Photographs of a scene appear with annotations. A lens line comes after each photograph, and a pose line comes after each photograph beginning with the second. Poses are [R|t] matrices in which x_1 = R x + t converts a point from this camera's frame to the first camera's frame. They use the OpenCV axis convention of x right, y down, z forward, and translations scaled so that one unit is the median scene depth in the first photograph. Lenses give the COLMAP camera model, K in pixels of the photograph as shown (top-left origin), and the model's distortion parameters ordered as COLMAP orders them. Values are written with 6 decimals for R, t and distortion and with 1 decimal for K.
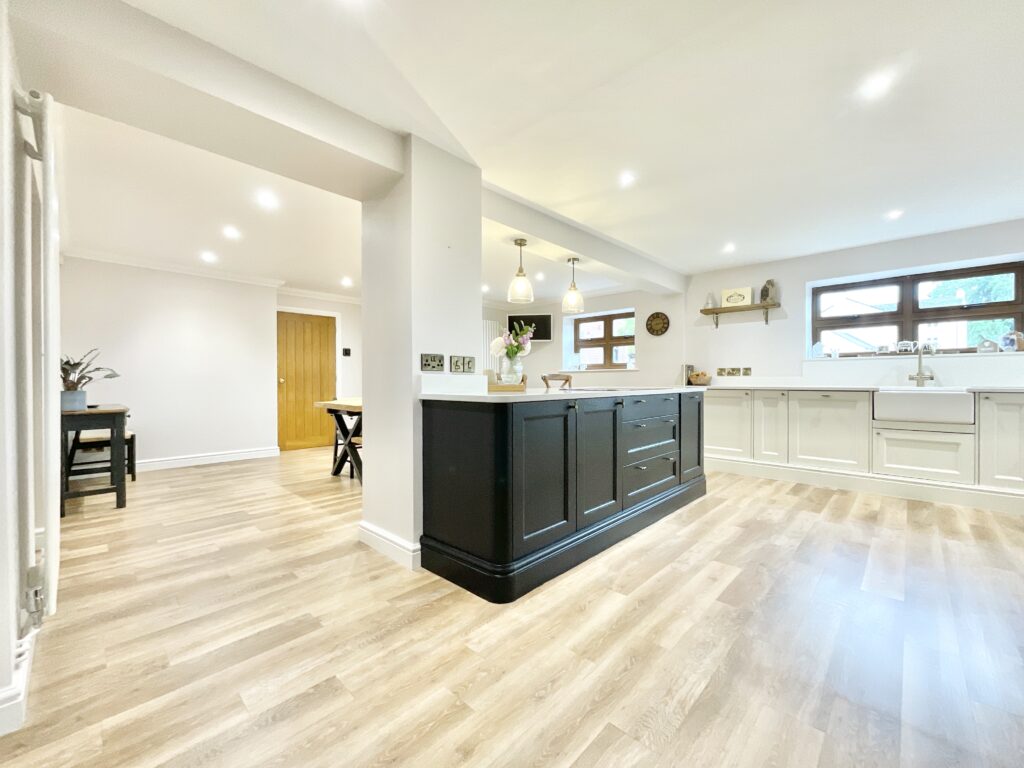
lens RADIAL K [[416.7, 0, 512.0], [0, 416.7, 384.0], [0, 0, 1]] dist [0.014900, -0.000165]
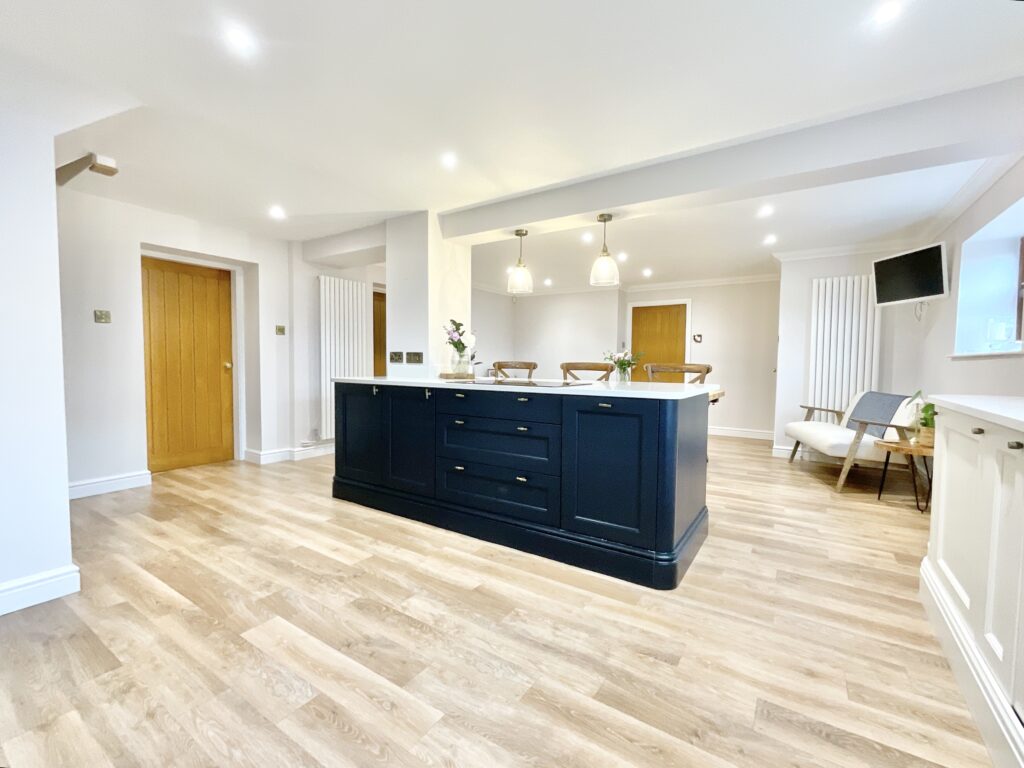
lens RADIAL K [[440.2, 0, 512.0], [0, 440.2, 384.0], [0, 0, 1]] dist [-0.002282, -0.000278]
pose [[0.179619, 0.053207, -0.982296, 1.454427], [-0.016516, 0.998559, 0.051068, -0.040239], [0.983598, 0.007050, 0.180239, 1.069357]]
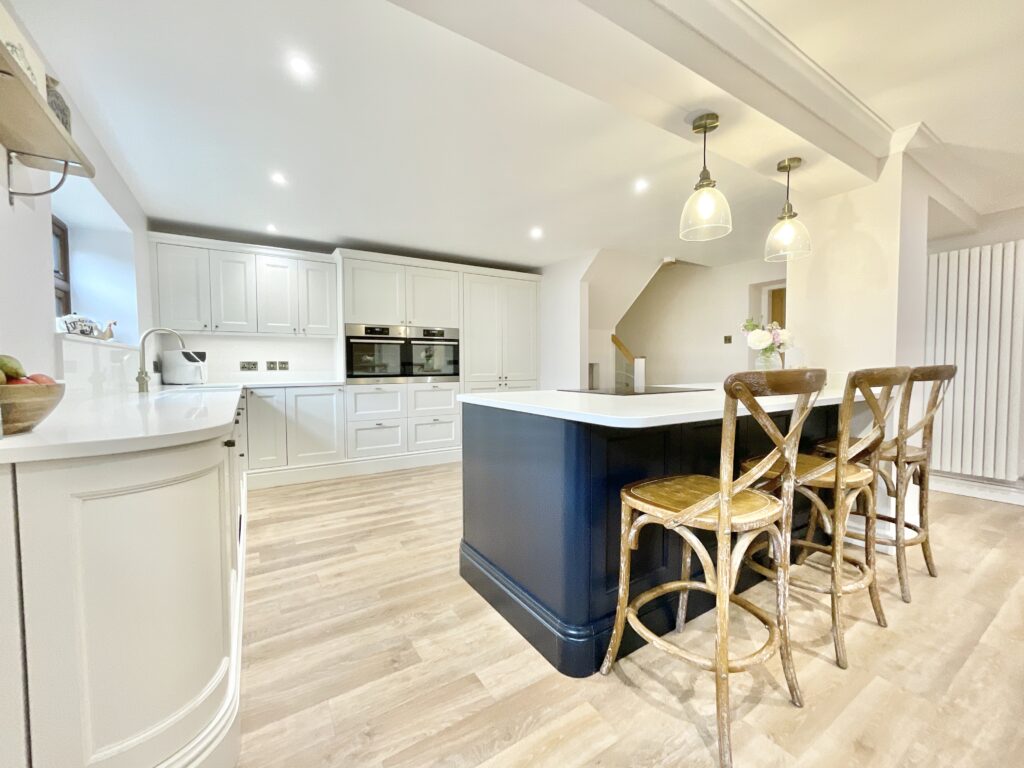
lens RADIAL K [[416.7, 0, 512.0], [0, 416.7, 384.0], [0, 0, 1]] dist [0.014900, -0.000165]
pose [[-0.971846, 0.005754, 0.235548, 0.366059], [0.017110, 0.998786, 0.046198, -0.053123], [-0.234996, 0.048927, -0.970764, 2.368268]]
